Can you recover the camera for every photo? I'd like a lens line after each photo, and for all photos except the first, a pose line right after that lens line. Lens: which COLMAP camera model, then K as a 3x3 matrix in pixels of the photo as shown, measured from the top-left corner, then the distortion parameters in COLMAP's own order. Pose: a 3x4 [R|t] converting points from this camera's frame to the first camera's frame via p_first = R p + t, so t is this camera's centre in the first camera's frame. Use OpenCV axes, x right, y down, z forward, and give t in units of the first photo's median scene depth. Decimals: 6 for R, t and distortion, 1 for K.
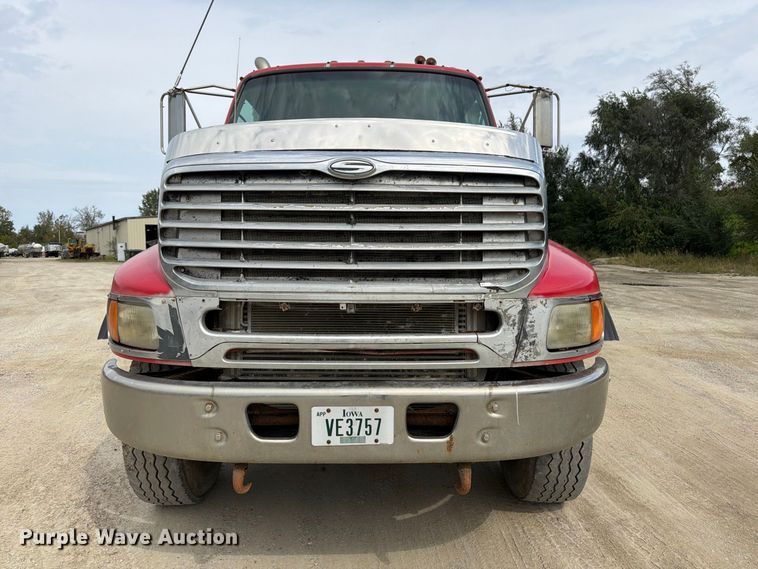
lens RADIAL K [[538.8, 0, 373.6], [0, 538.8, 287.9], [0, 0, 1]] dist [0.112210, -0.178348]
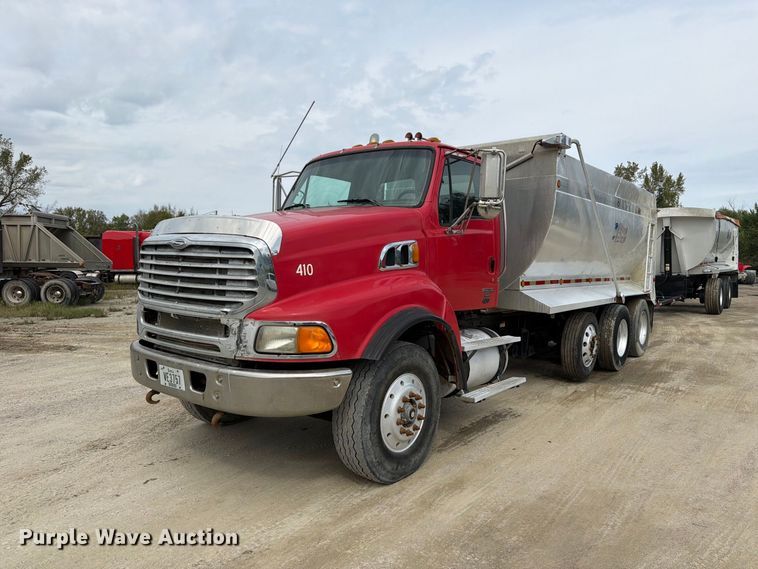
lens RADIAL K [[536.5, 0, 379.0], [0, 536.5, 284.5], [0, 0, 1]] dist [0.073888, -0.099127]
pose [[0.765708, 0.047498, -0.641432, 1.689230], [-0.065498, 0.997843, -0.004298, -0.111168], [0.639845, 0.045303, 0.767168, -0.021172]]
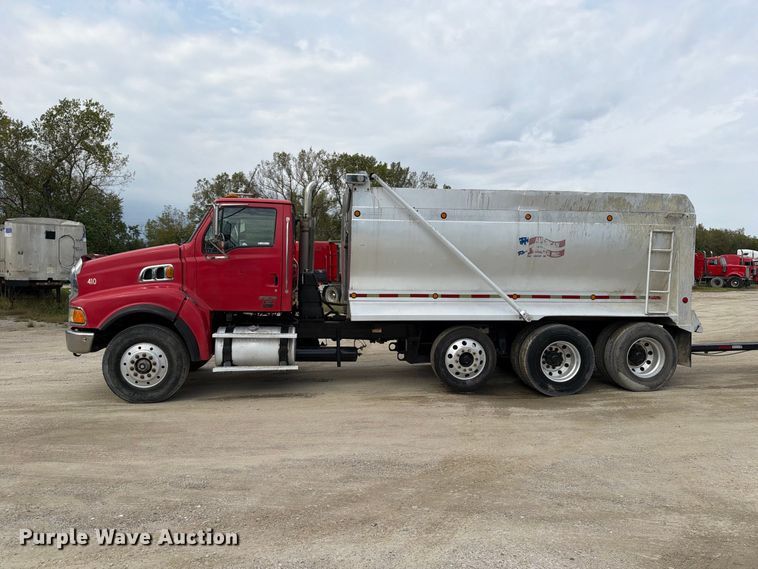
lens RADIAL K [[532.8, 0, 379.0], [0, 532.8, 284.5], [0, 0, 1]] dist [0.023914, -0.060792]
pose [[0.116839, 0.045051, -0.992129, 3.991810], [-0.080529, 0.996111, 0.035748, -0.402244], [0.989881, 0.075718, 0.120013, 2.589903]]
